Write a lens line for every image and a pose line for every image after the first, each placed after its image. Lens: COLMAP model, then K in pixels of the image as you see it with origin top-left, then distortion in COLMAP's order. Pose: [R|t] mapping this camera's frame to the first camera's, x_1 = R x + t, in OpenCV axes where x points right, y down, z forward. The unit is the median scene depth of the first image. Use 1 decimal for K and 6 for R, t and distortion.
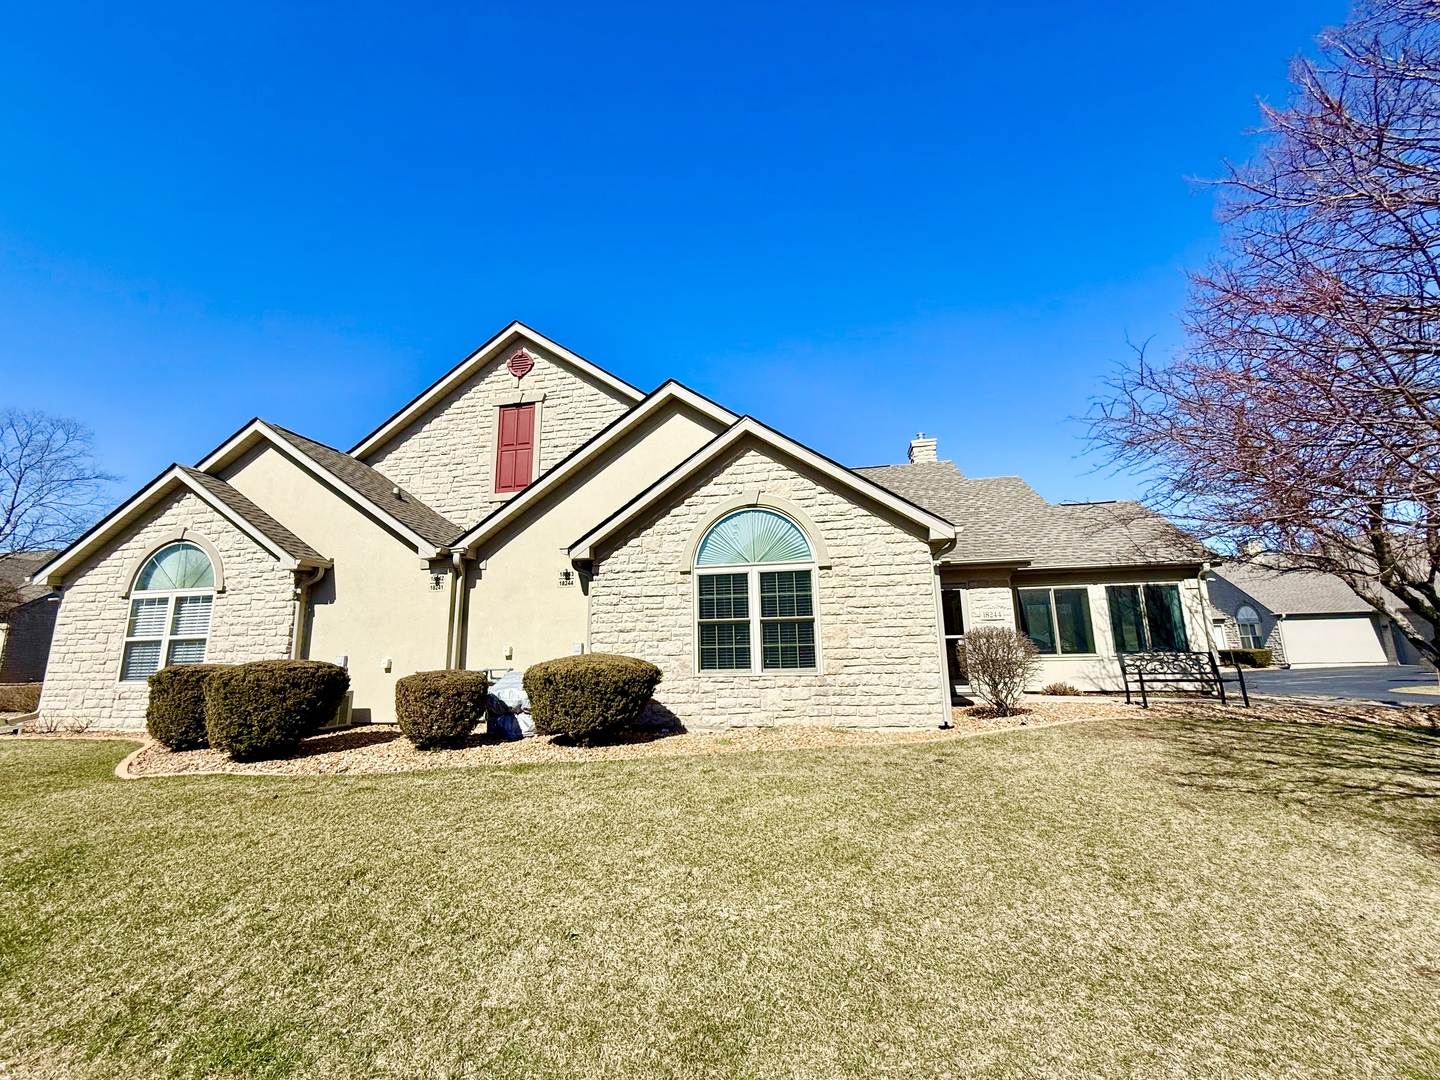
lens RADIAL K [[571.8, 0, 727.6], [0, 571.8, 537.5], [0, 0, 1]] dist [-0.000962, -0.000016]
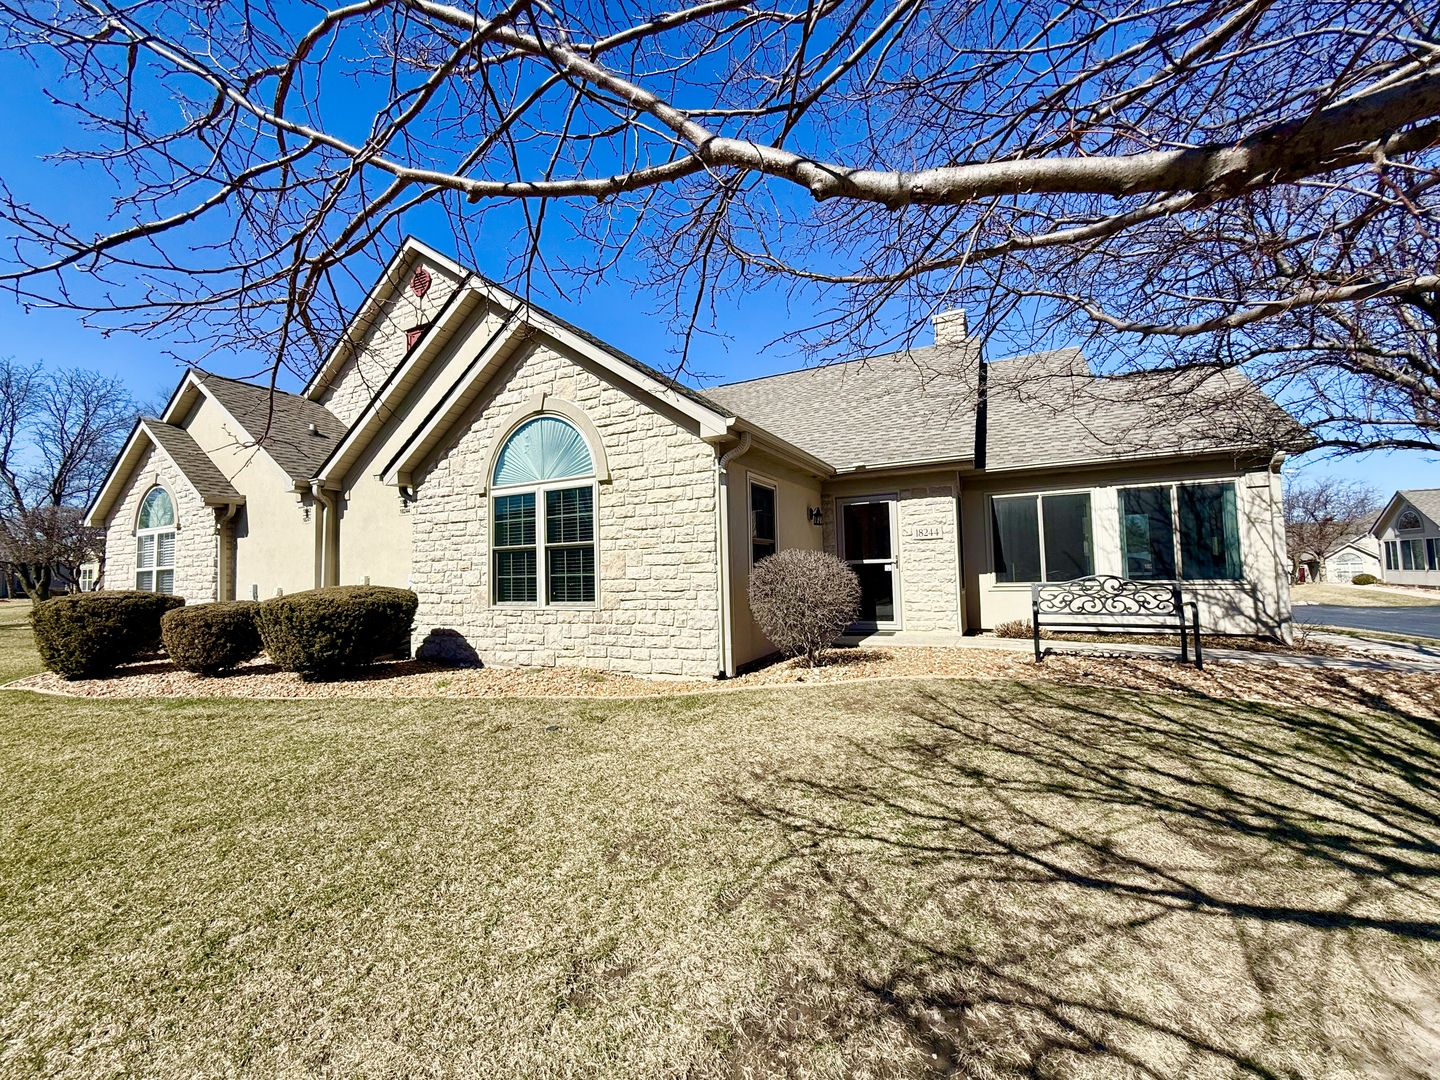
lens RADIAL K [[571.8, 0, 715.3], [0, 571.8, 542.8], [0, 0, 1]] dist [-0.000962, -0.000016]
pose [[0.959747, -0.017875, -0.280298, 0.522732], [0.058186, 0.988977, 0.136161, 0.034408], [0.274774, -0.146989, 0.950207, 0.239570]]
